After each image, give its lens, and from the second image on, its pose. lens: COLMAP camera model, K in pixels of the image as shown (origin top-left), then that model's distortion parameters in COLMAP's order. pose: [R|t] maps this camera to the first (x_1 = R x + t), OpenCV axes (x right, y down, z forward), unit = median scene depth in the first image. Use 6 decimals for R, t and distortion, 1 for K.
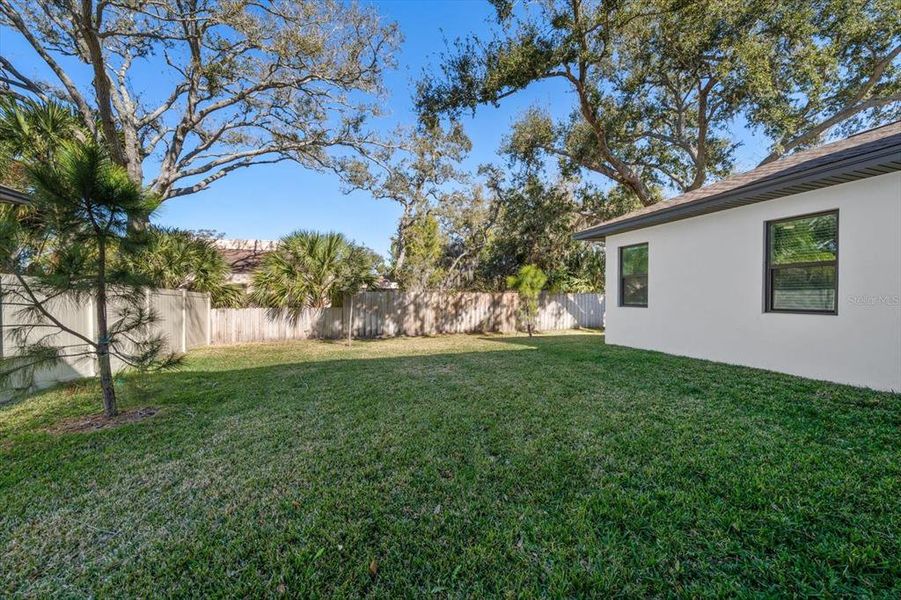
lens RADIAL K [[329.4, 0, 450.7], [0, 329.4, 299.1], [0, 0, 1]] dist [-0.001690, -0.000107]
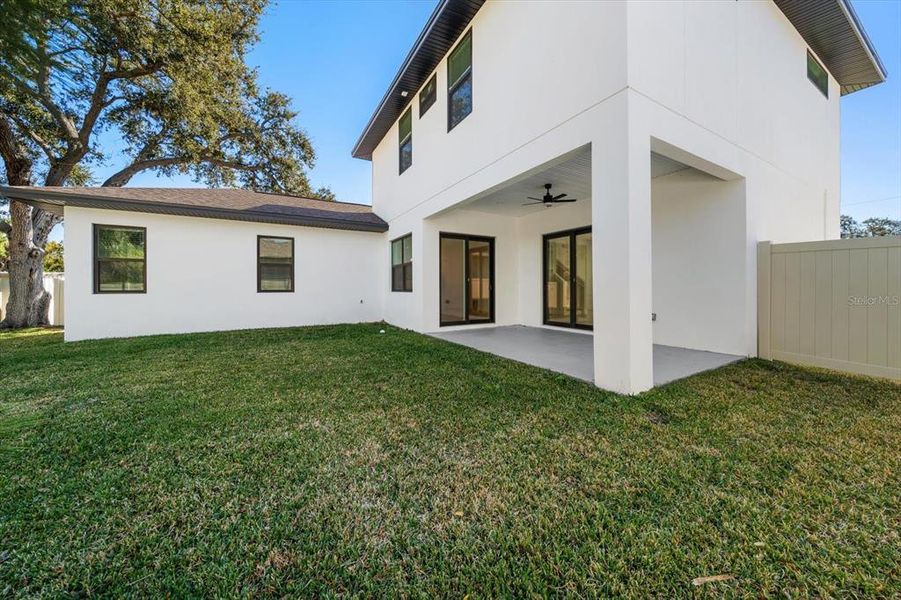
lens RADIAL K [[327.1, 0, 445.4], [0, 327.1, 287.7], [0, 0, 1]] dist [-0.001913, -0.000137]
pose [[-0.194616, 0.007706, 0.980849, -0.301399], [0.011073, 0.999923, -0.005659, 0.013978], [-0.980817, 0.009759, -0.194686, 0.164421]]
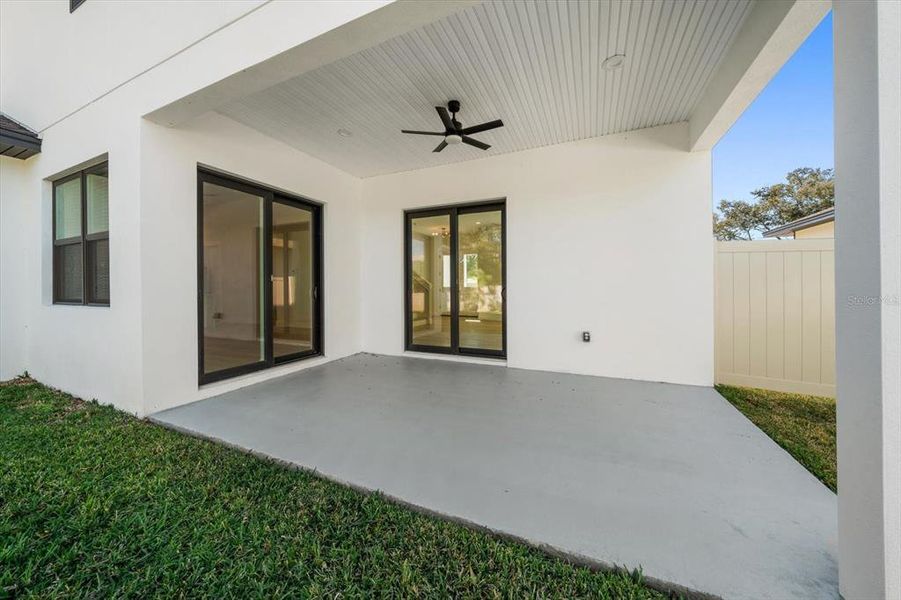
lens RADIAL K [[313.3, 0, 447.3], [0, 313.3, 288.2], [0, 0, 1]] dist [-0.000874, -0.000086]
pose [[-0.734297, 0.004374, 0.678815, -0.035045], [0.010437, 0.999934, 0.004847, 0.005894], [-0.678749, 0.010644, -0.734294, 0.108365]]
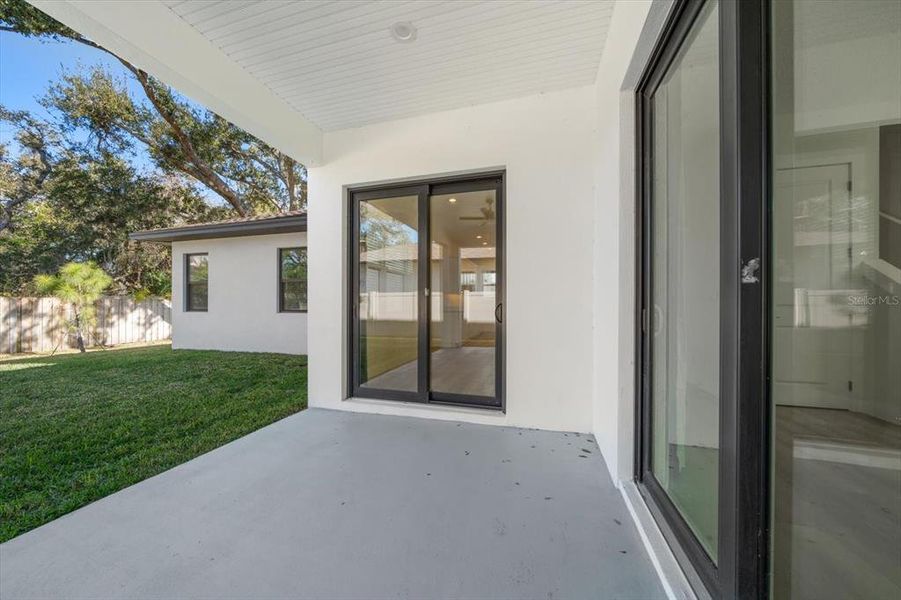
lens RADIAL K [[310.9, 0, 450.2], [0, 310.9, 301.0], [0, 0, 1]] dist [-0.002192, -0.000188]
pose [[0.552730, 0.011884, 0.833276, 0.098812], [0.006334, 0.999810, -0.018460, 0.007899], [-0.833336, 0.015481, 0.552550, -0.135892]]
